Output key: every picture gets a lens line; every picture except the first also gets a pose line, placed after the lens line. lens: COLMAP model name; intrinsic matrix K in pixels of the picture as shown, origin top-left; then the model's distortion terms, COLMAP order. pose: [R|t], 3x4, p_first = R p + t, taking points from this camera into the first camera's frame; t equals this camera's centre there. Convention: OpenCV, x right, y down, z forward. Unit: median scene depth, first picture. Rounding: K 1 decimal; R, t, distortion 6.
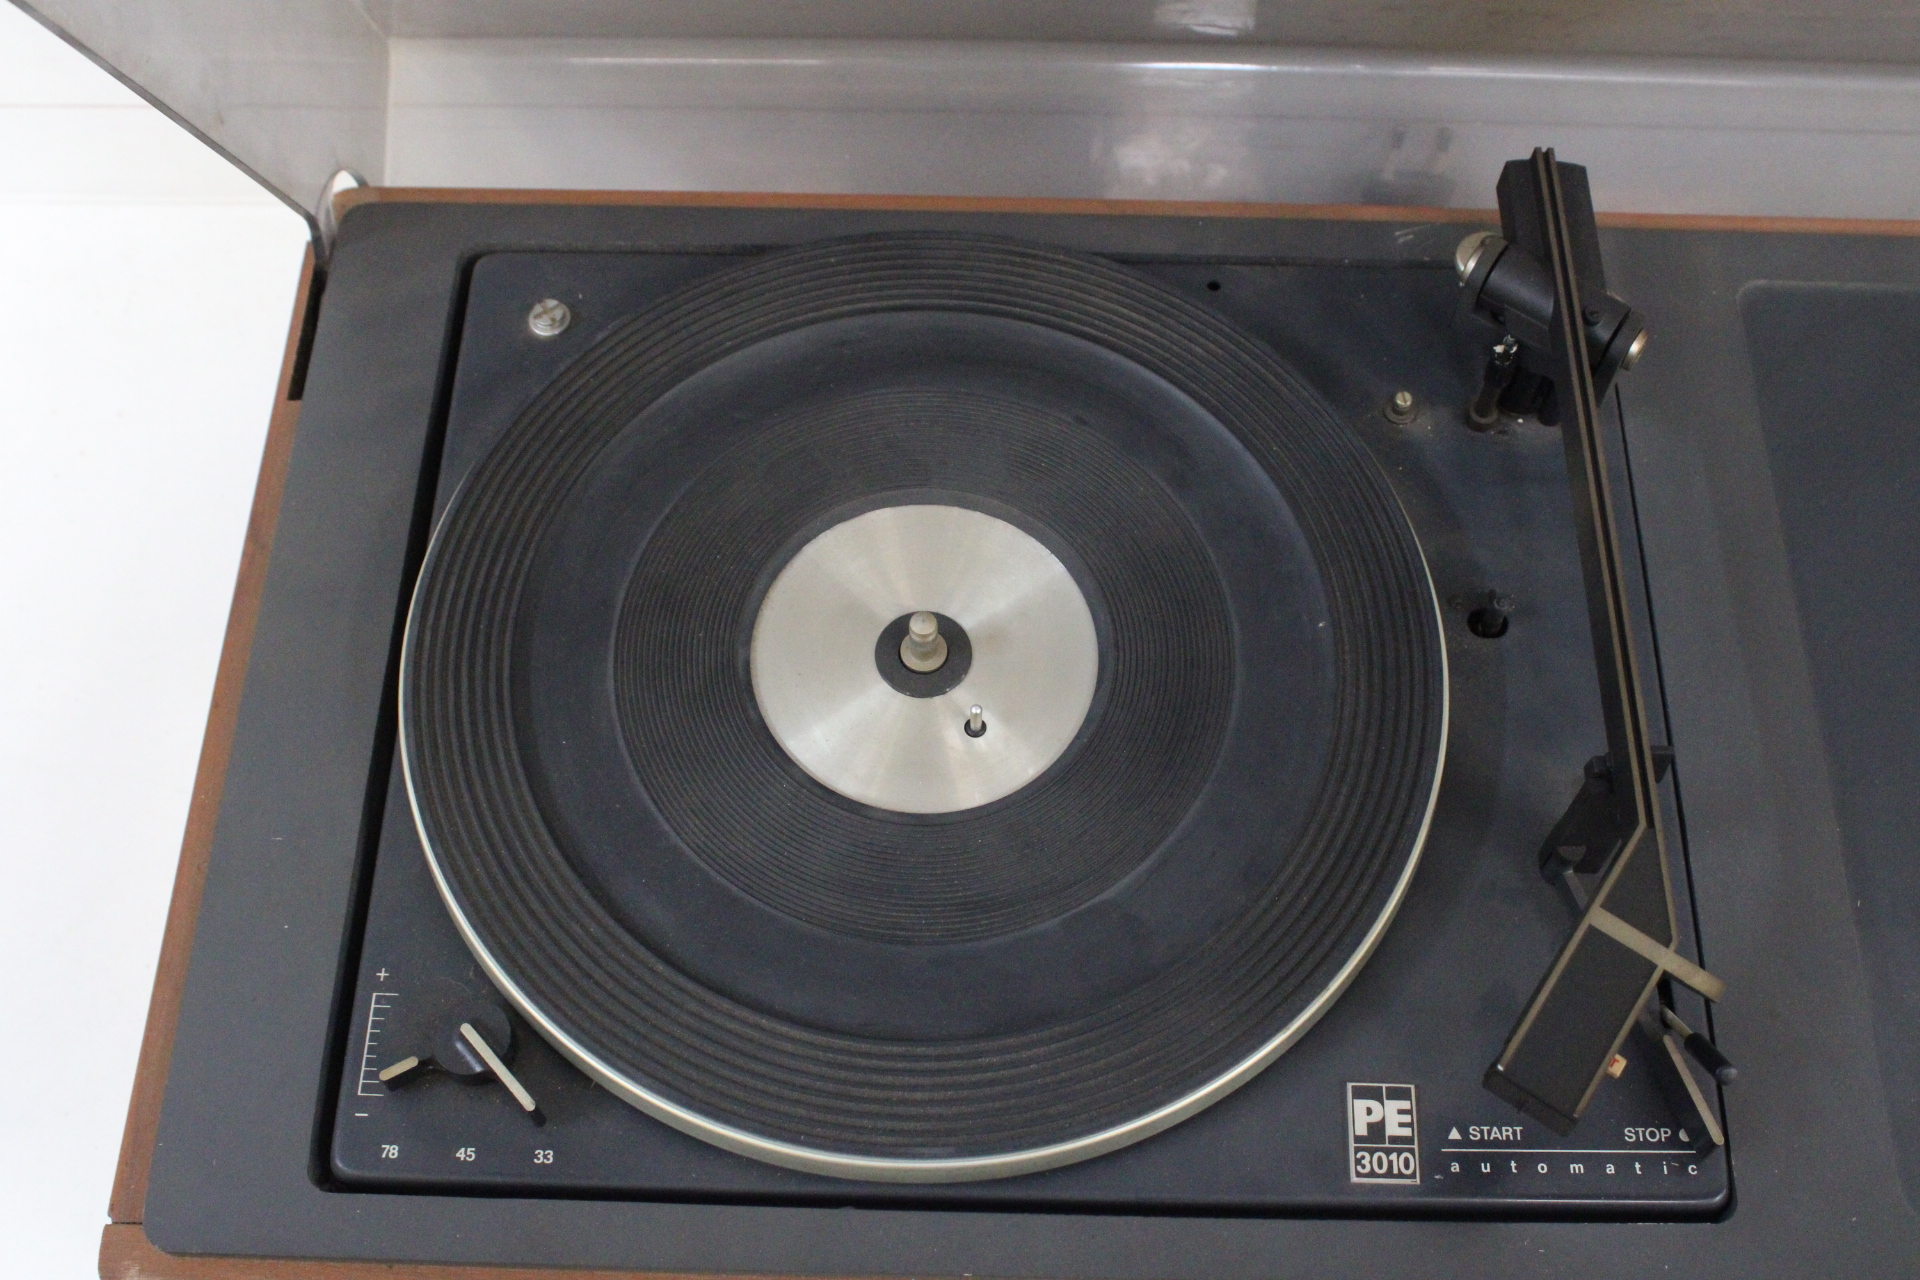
lens RADIAL K [[2191.7, 0, 960.0], [0, 2191.7, 640.0], [0, 0, 1]] dist [-0.030611, -0.025942]
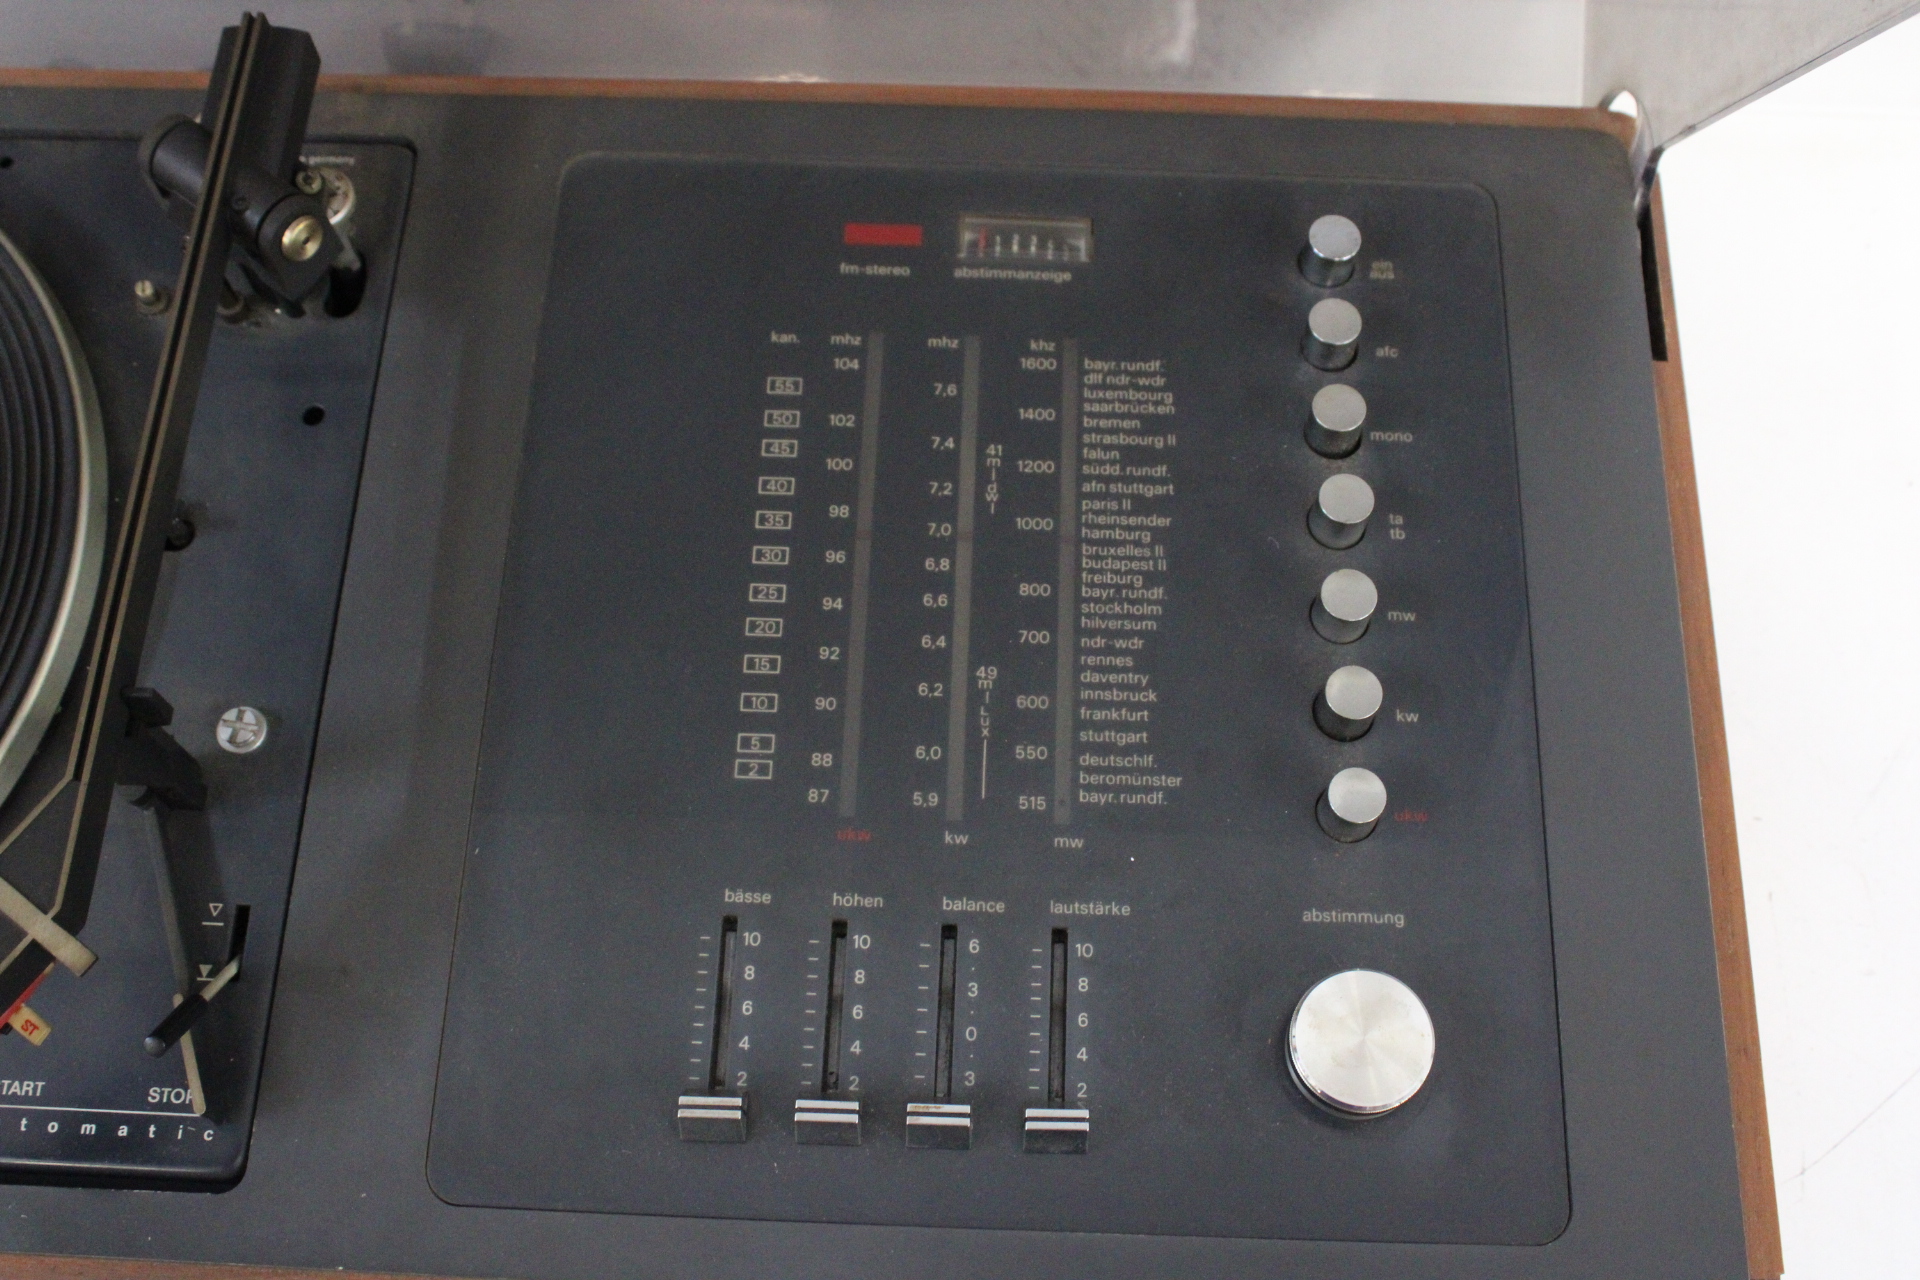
lens RADIAL K [[2107.4, 0, 960.0], [0, 2107.4, 640.0], [0, 0, 1]] dist [-0.078144, 0.023739]
pose [[0.999208, 0.014255, -0.037146, 0.684950], [-0.010660, 0.995398, 0.095228, -0.057517], [0.038332, -0.094757, 0.994762, 0.140719]]
